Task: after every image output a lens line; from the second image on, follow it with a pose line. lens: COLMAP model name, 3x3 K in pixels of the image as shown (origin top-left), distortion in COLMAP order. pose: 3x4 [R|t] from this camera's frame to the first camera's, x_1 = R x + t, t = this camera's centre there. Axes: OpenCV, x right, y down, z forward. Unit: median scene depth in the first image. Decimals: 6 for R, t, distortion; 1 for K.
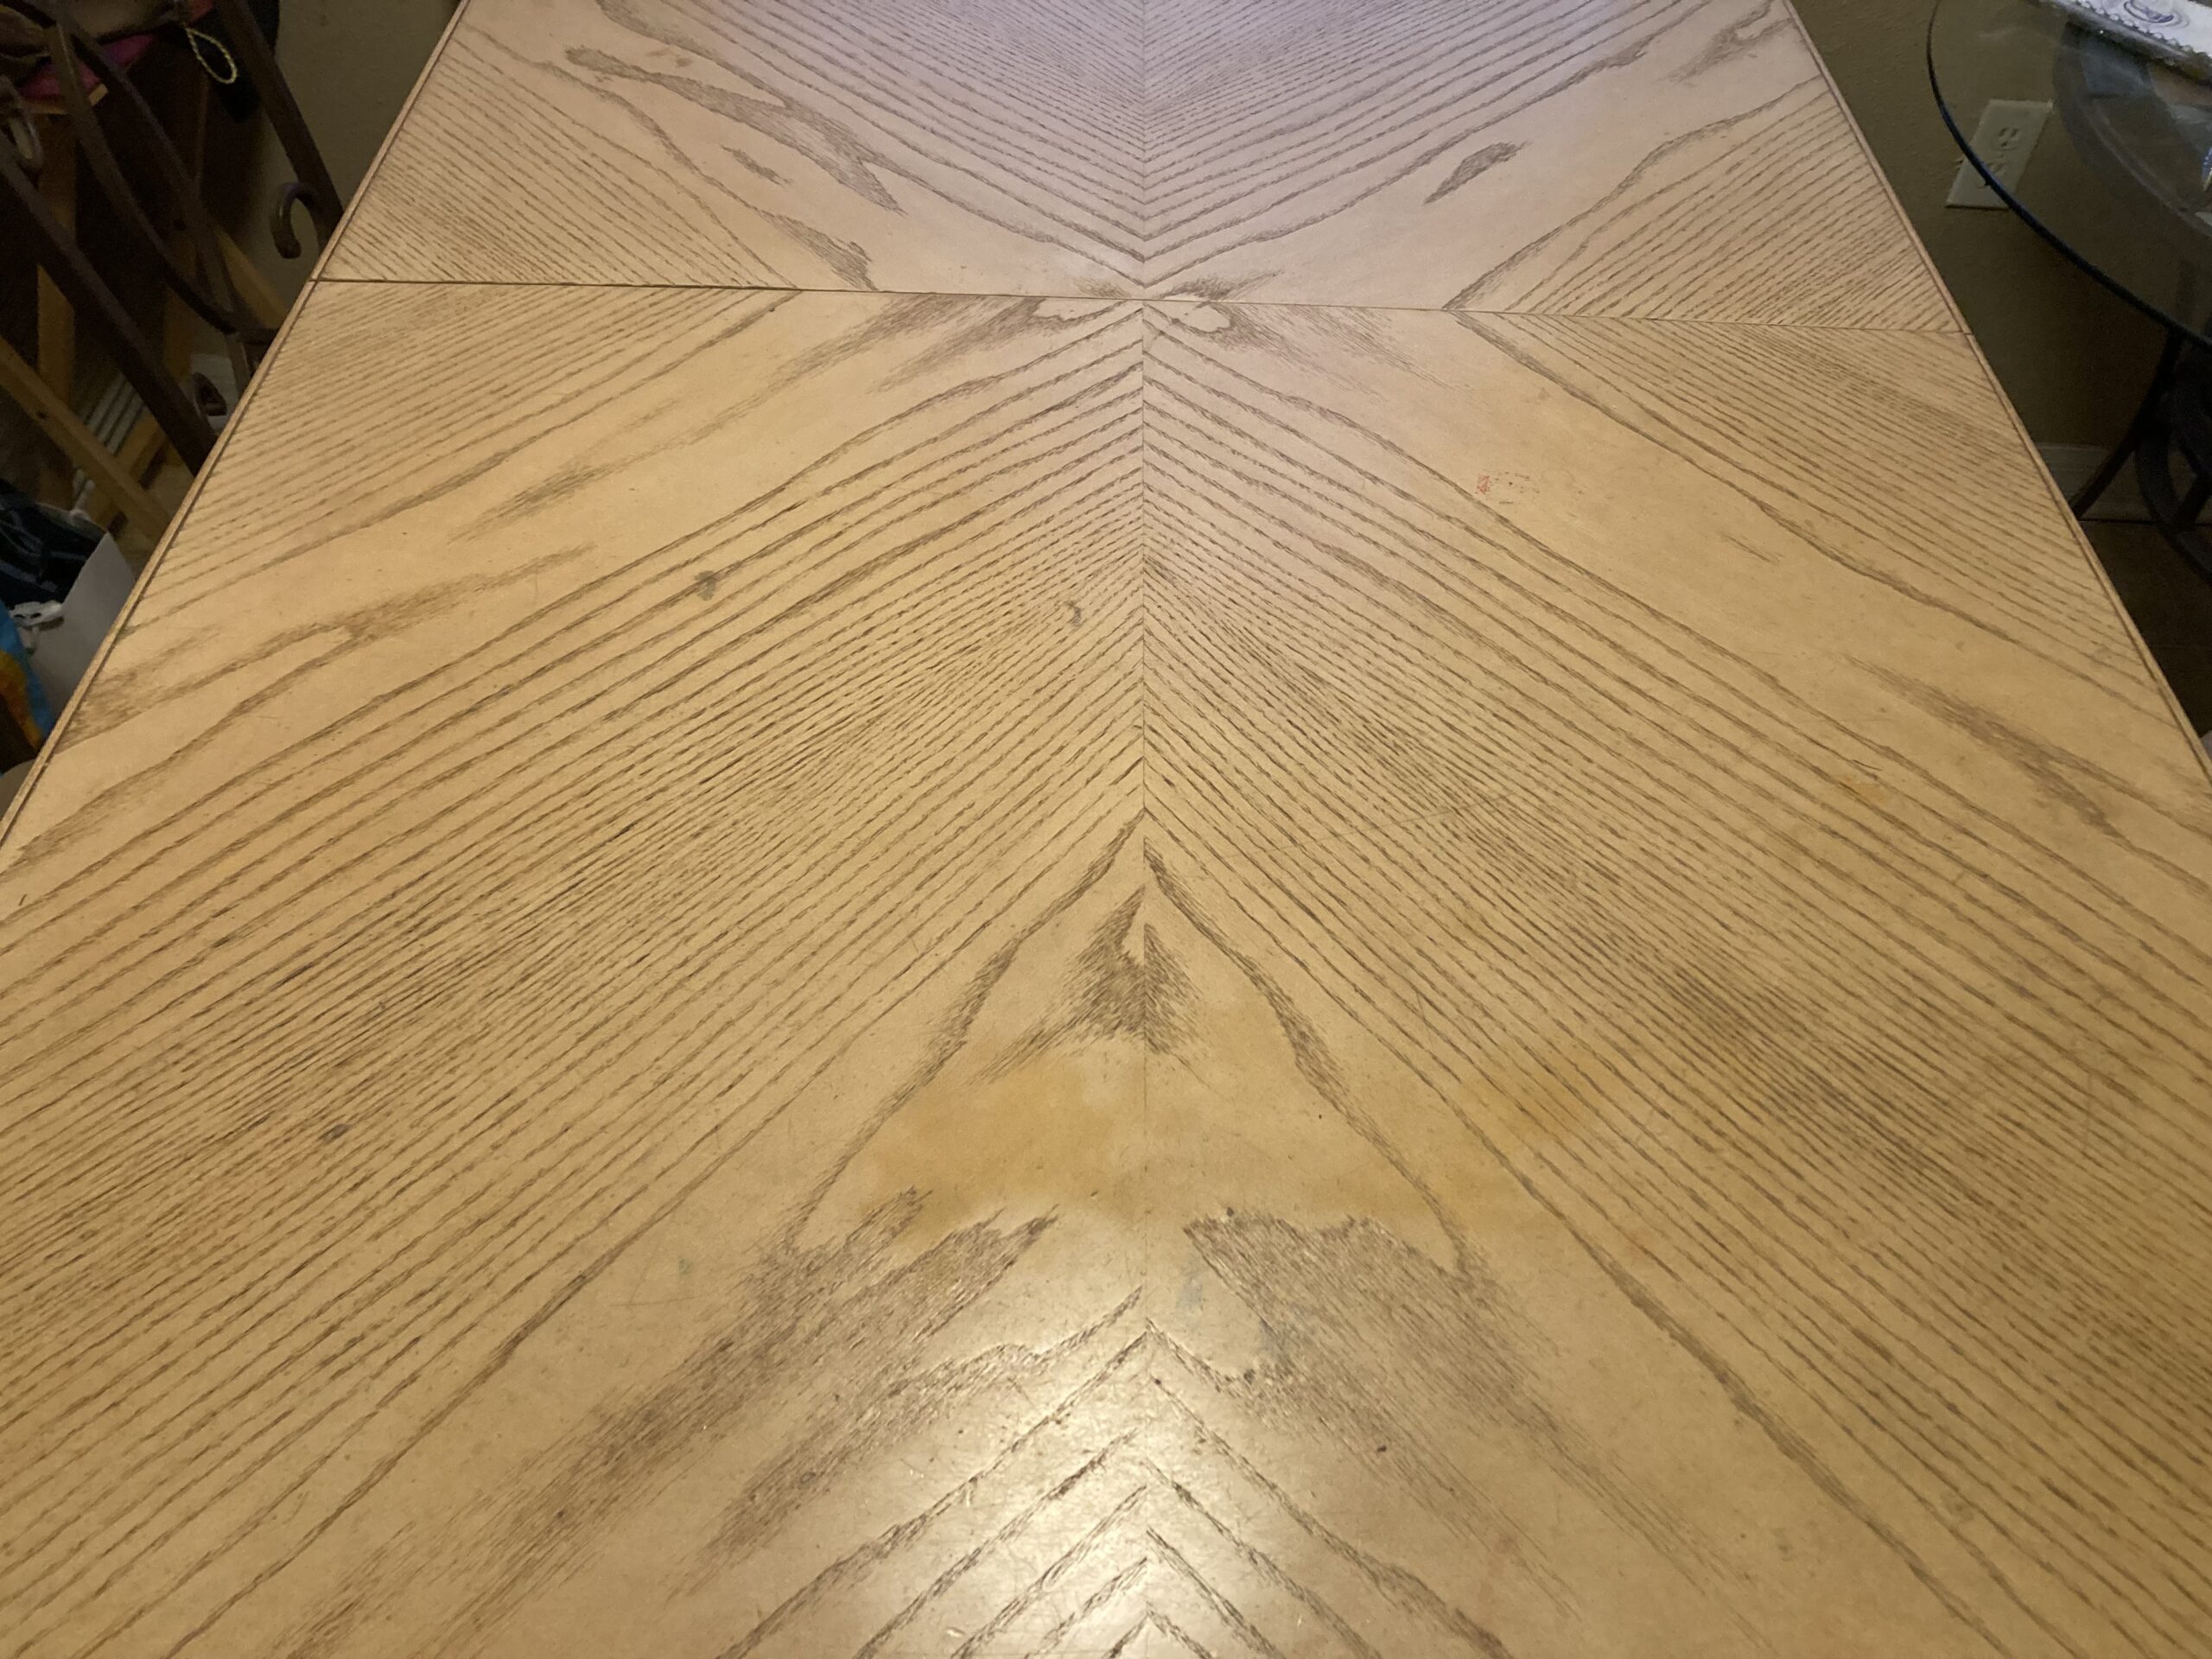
lens RADIAL K [[1847.6, 0, 1120.9], [0, 1847.6, 830.4], [0, 0, 1]] dist [0.021451, -0.052373]
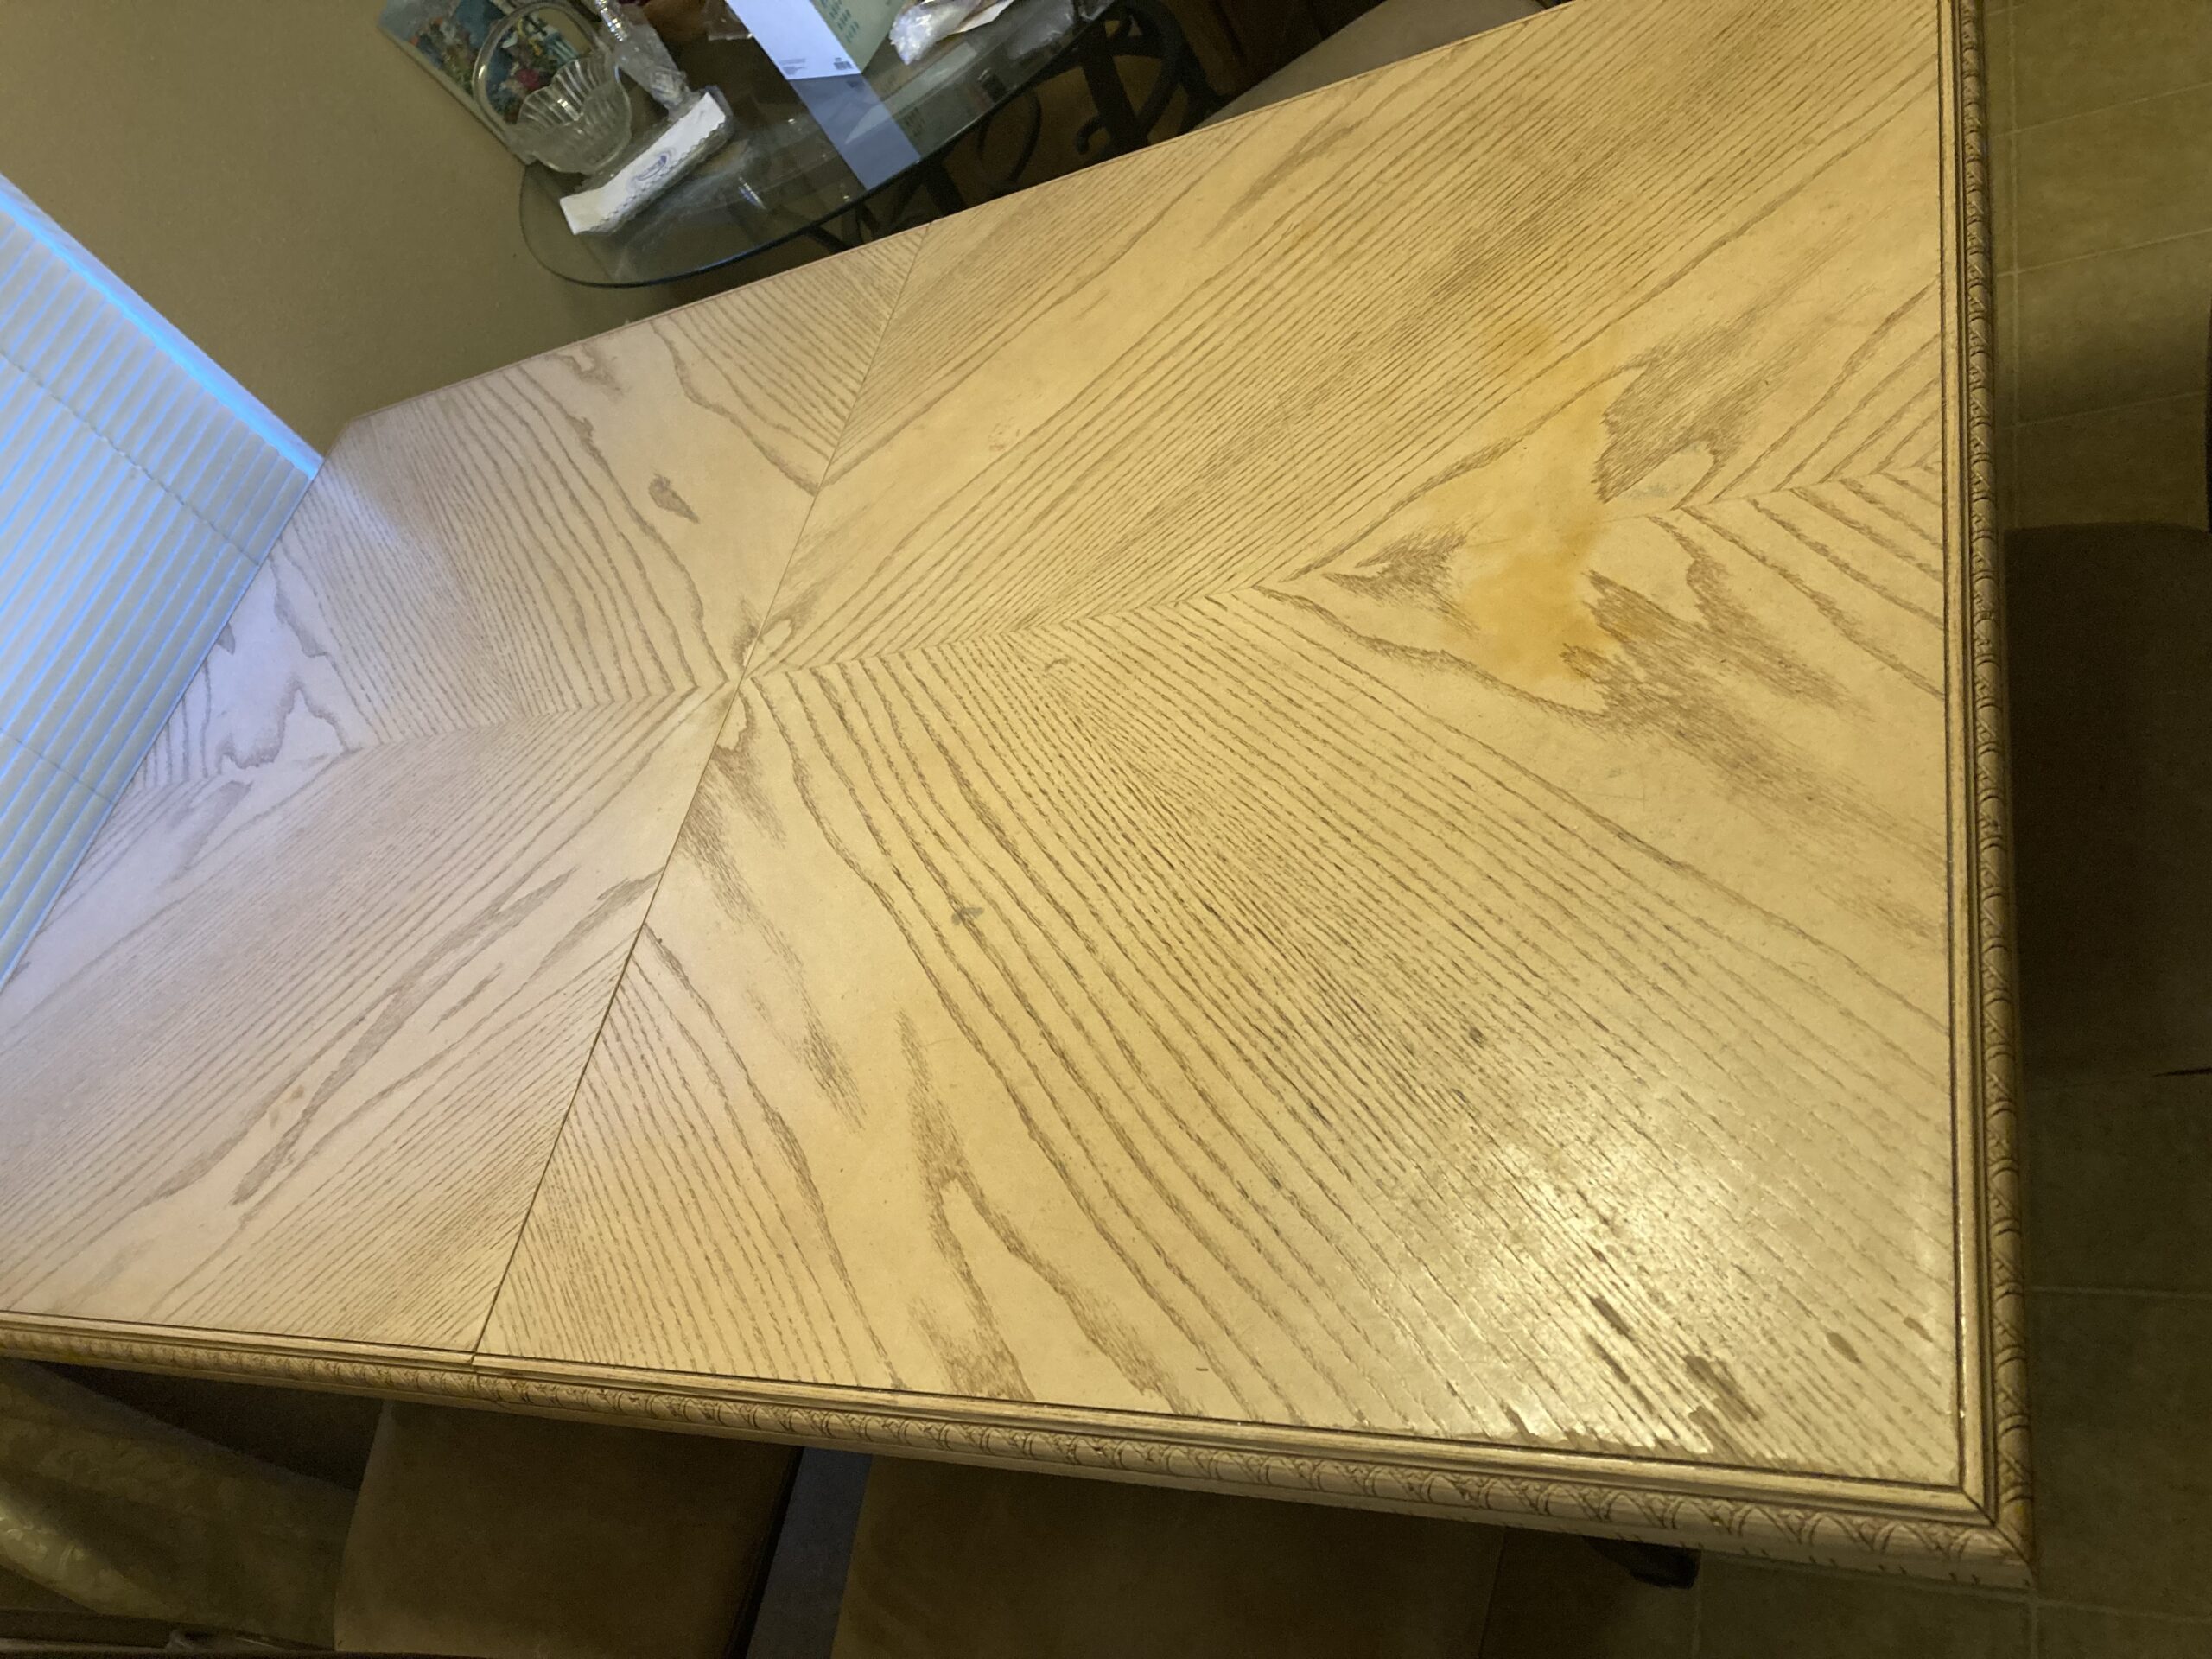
lens RADIAL K [[1847.6, 0, 1097.0], [0, 1847.6, 836.8], [0, 0, 1]] dist [0.021451, -0.052373]
pose [[0.196179, -0.846083, 0.495638, -0.778226], [0.958495, 0.272106, 0.085118, -0.173972], [-0.206883, 0.458368, 0.864348, -0.049587]]
